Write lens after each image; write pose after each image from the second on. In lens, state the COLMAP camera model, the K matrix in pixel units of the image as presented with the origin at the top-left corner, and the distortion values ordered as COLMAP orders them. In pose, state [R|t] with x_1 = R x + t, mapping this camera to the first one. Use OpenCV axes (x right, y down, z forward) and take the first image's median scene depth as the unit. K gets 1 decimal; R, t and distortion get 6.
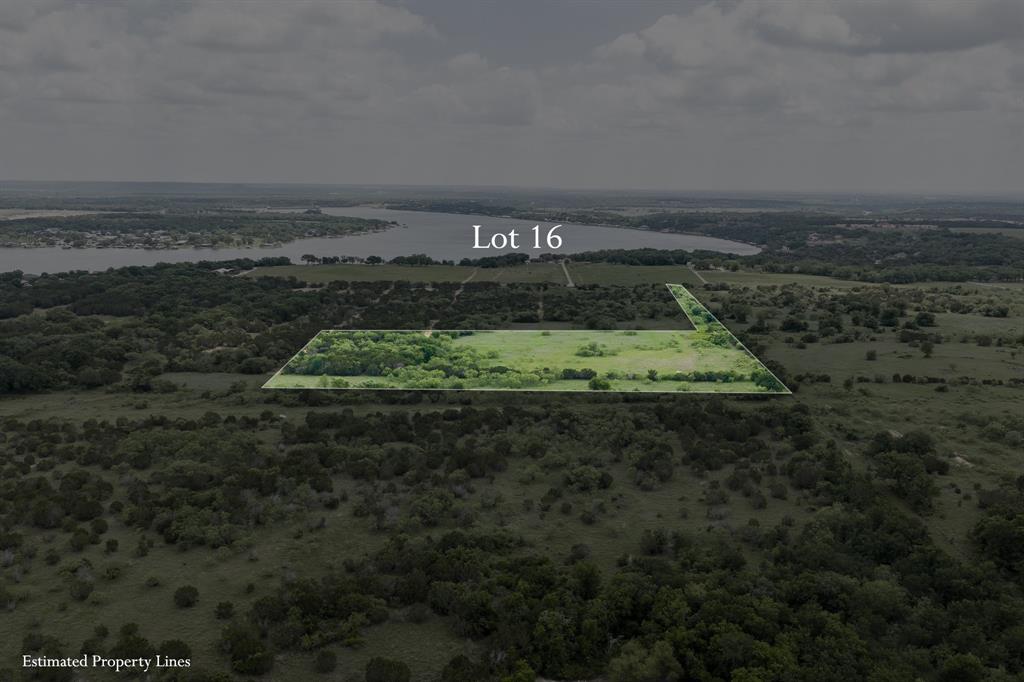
lens RADIAL K [[840.0, 0, 502.8], [0, 840.0, 337.9], [0, 0, 1]] dist [0.018545, -0.028793]
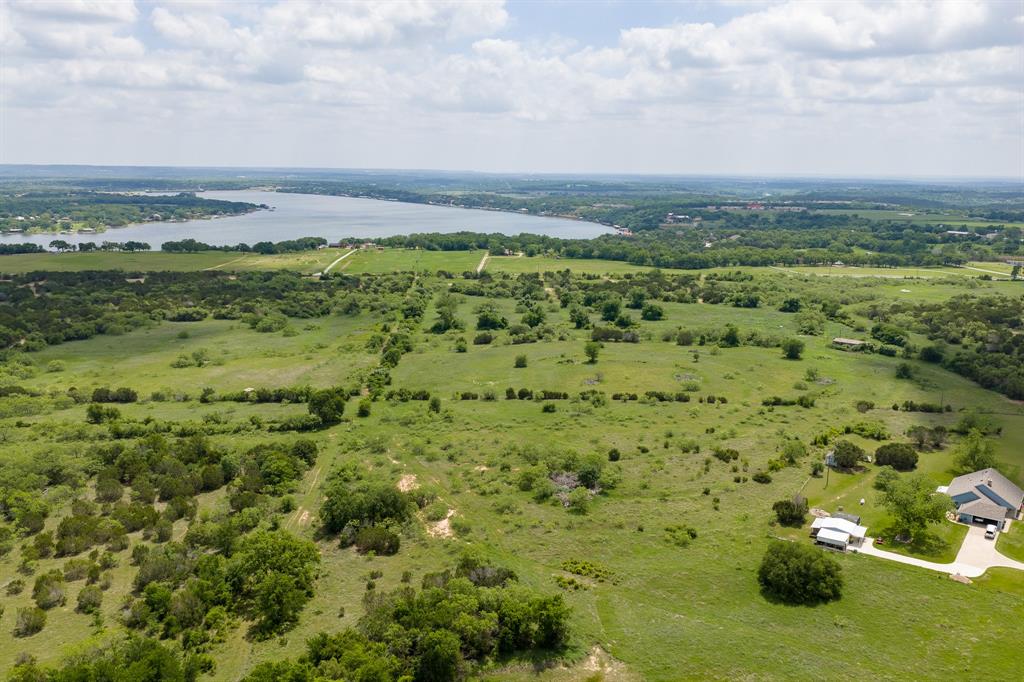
lens RADIAL K [[840.0, 0, 510.6], [0, 840.0, 340.7], [0, 0, 1]] dist [0.018545, -0.028793]
pose [[0.996317, -0.015493, 0.084334, 0.143755], [0.013702, 0.999669, 0.021774, -0.006756], [-0.084643, -0.020538, 0.996200, 0.078047]]
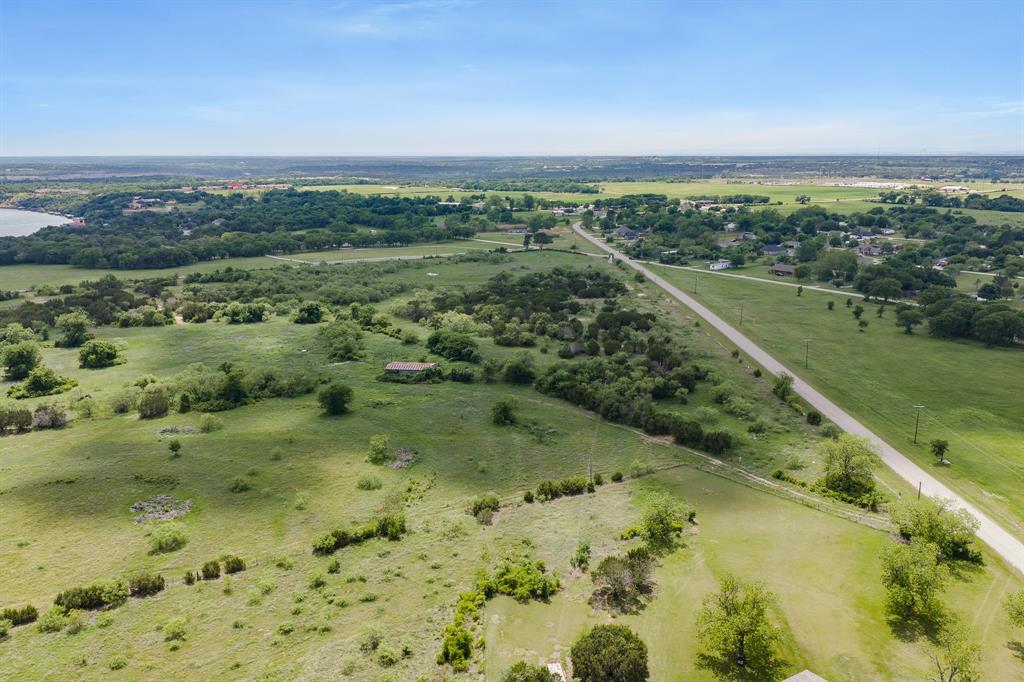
lens RADIAL K [[840.0, 0, 503.8], [0, 840.0, 336.7], [0, 0, 1]] dist [0.018545, -0.028793]
pose [[0.783631, -0.146525, 0.603699, 0.194375], [0.123605, 0.989132, 0.079628, -0.021972], [-0.608805, 0.012221, 0.793226, 0.215108]]
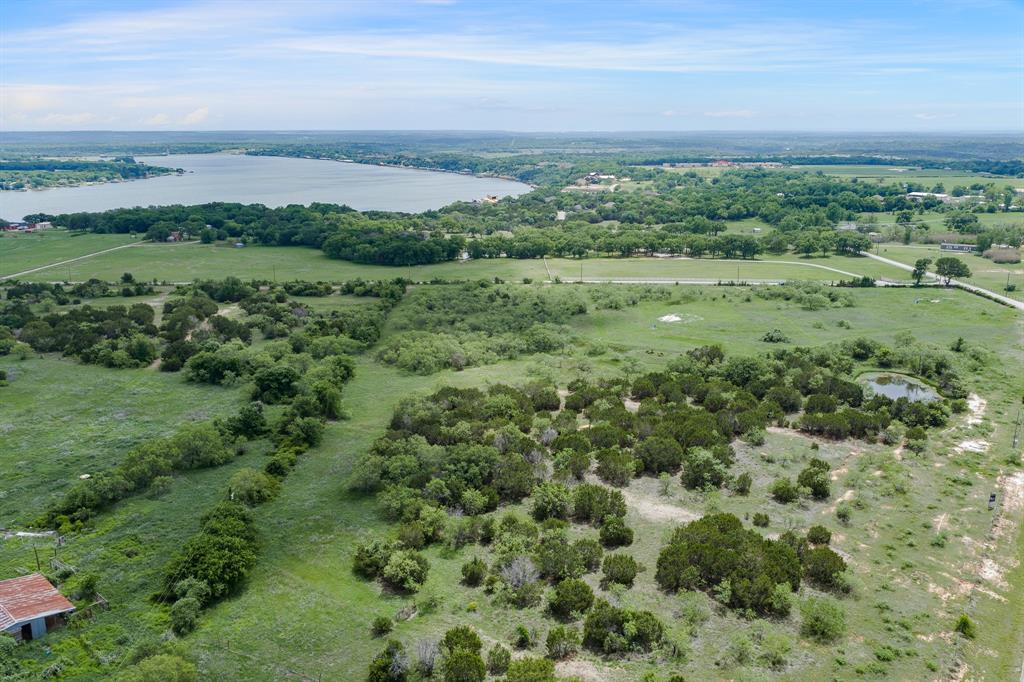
lens RADIAL K [[840.0, 0, 532.8], [0, 840.0, 347.2], [0, 0, 1]] dist [0.018545, -0.028793]
pose [[0.998617, -0.026323, 0.045504, 0.389072], [0.022947, 0.997054, 0.073187, -0.036243], [-0.047297, -0.072042, 0.996280, 0.323379]]
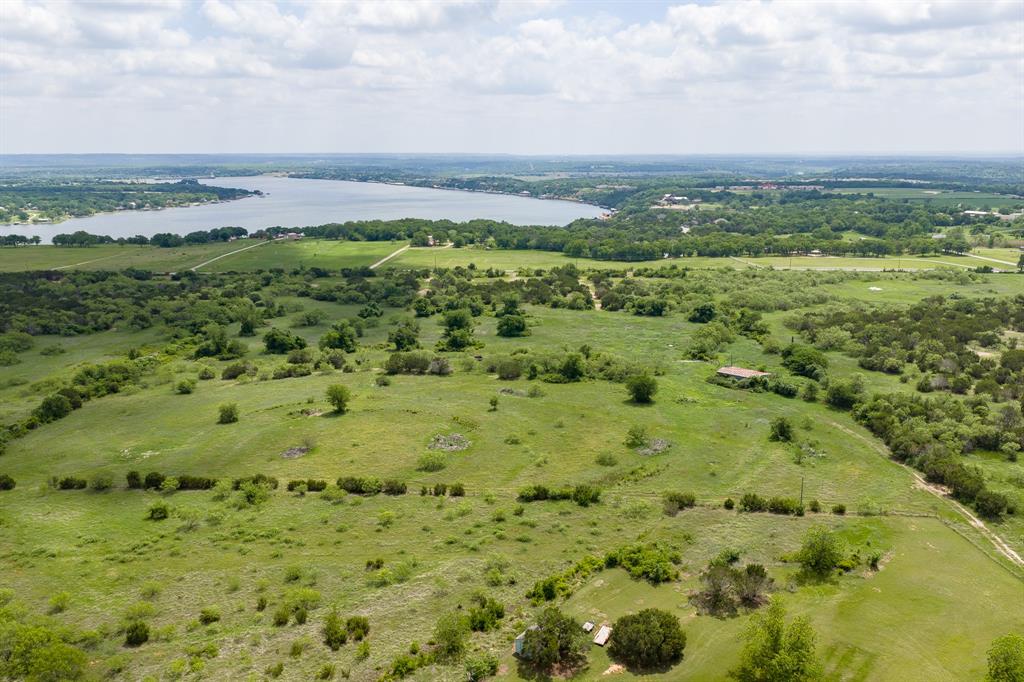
lens RADIAL K [[840.0, 0, 518.4], [0, 840.0, 346.9], [0, 0, 1]] dist [0.018545, -0.028793]
pose [[0.998862, -0.023387, 0.041576, 0.243265], [0.021392, 0.998628, 0.047797, -0.018668], [-0.042637, -0.046853, 0.997991, 0.173400]]
